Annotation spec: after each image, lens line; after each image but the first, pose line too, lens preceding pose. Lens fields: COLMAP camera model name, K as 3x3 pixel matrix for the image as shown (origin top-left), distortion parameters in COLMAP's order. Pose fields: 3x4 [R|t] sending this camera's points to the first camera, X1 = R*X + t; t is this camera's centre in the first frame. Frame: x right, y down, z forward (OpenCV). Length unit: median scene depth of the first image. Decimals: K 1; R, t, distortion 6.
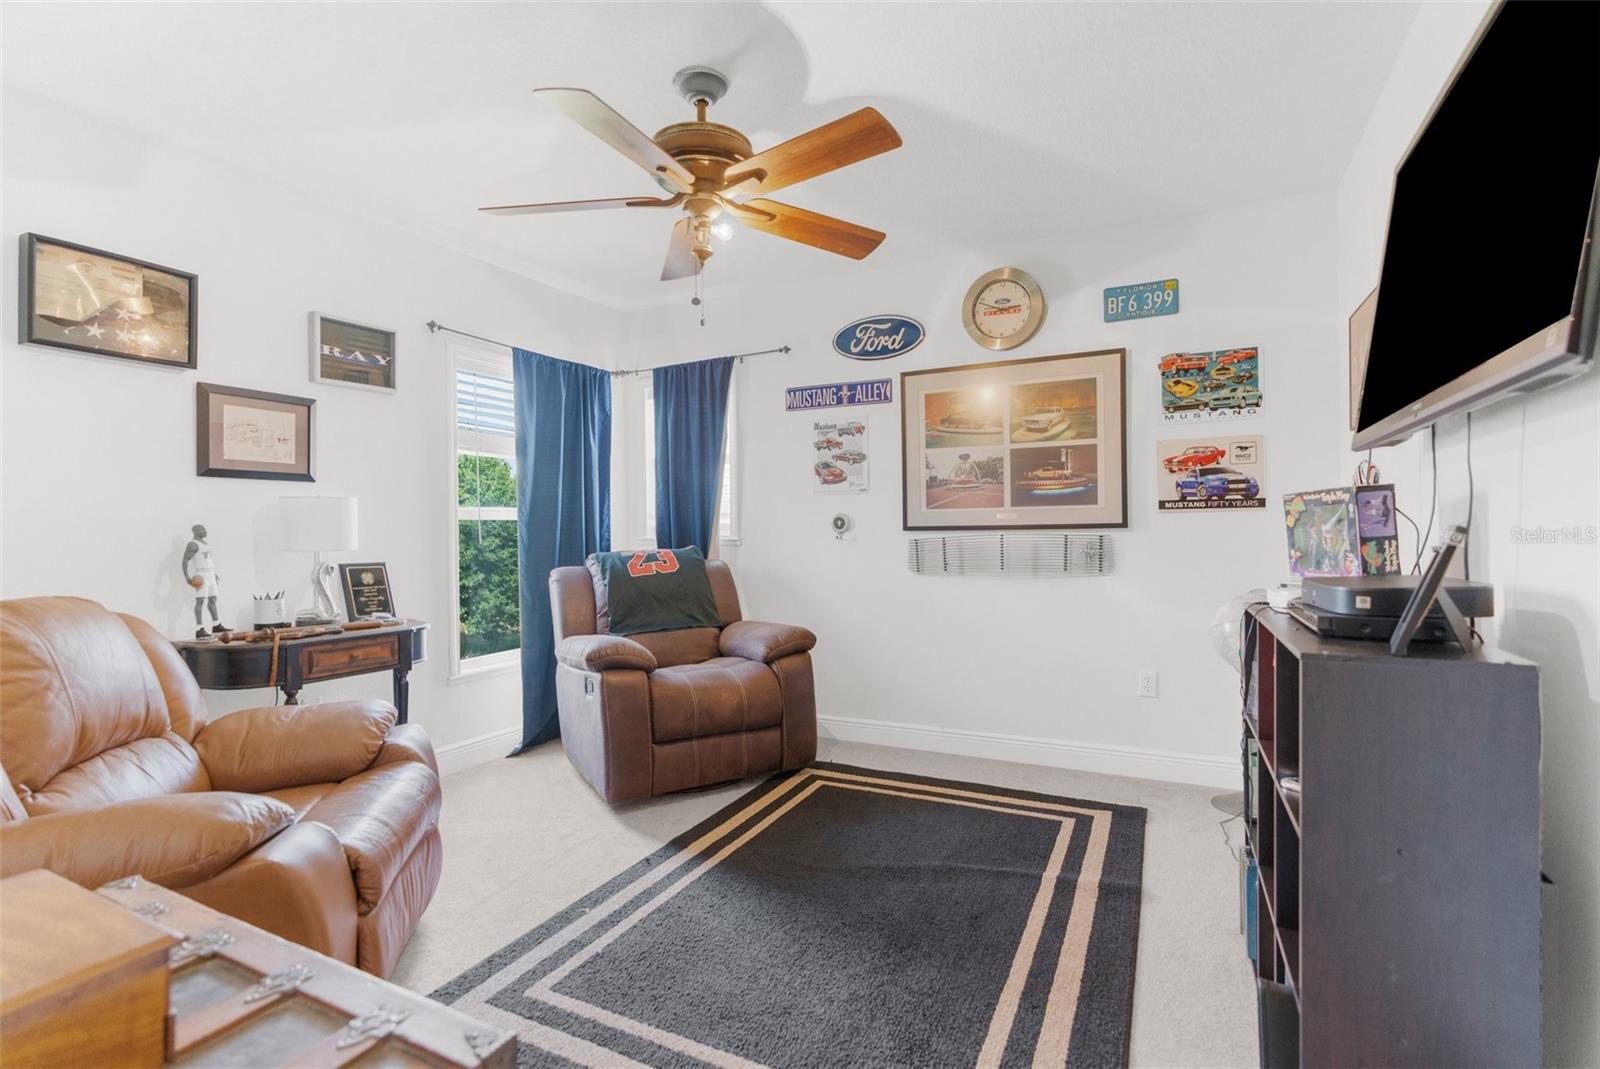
lens RADIAL K [[735.4, 0, 804.3], [0, 735.4, 526.0], [0, 0, 1]] dist [-0.017042, 0.002240]
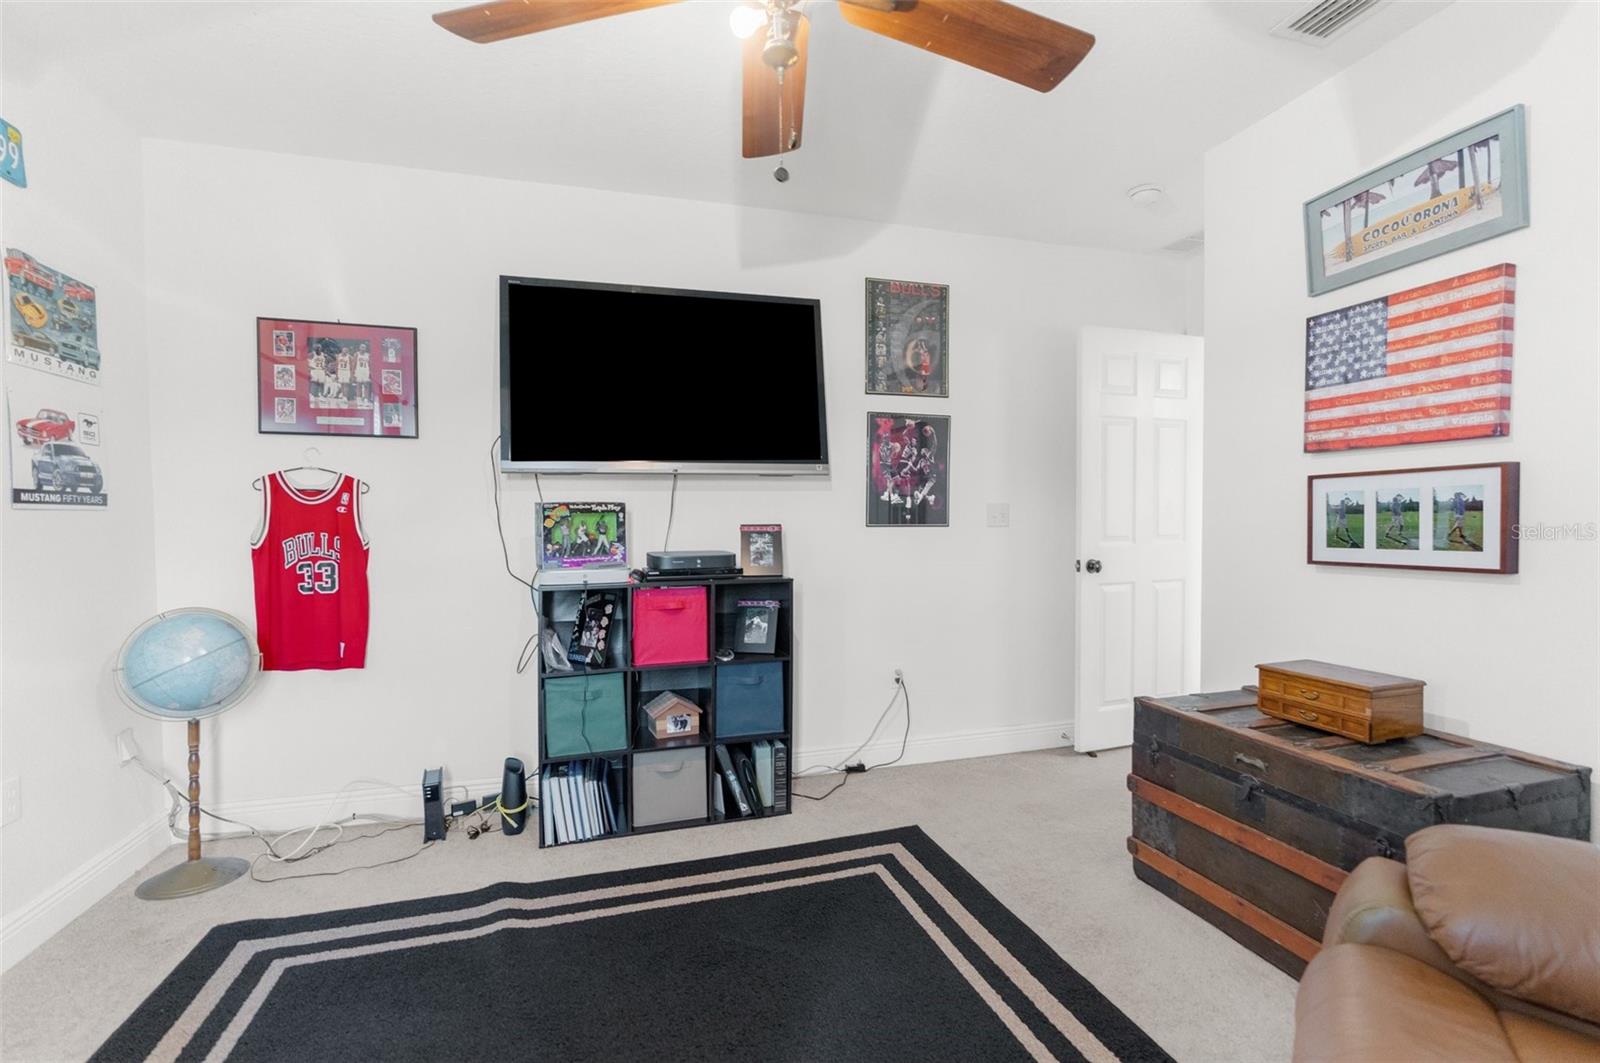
lens RADIAL K [[735.4, 0, 805.3], [0, 735.4, 533.8], [0, 0, 1]] dist [-0.017042, 0.002240]
pose [[-0.689367, -0.001499, 0.724411, -0.399175], [0.009031, 0.999902, 0.010663, 0.001801], [-0.724356, 0.013893, -0.689286, 0.964856]]
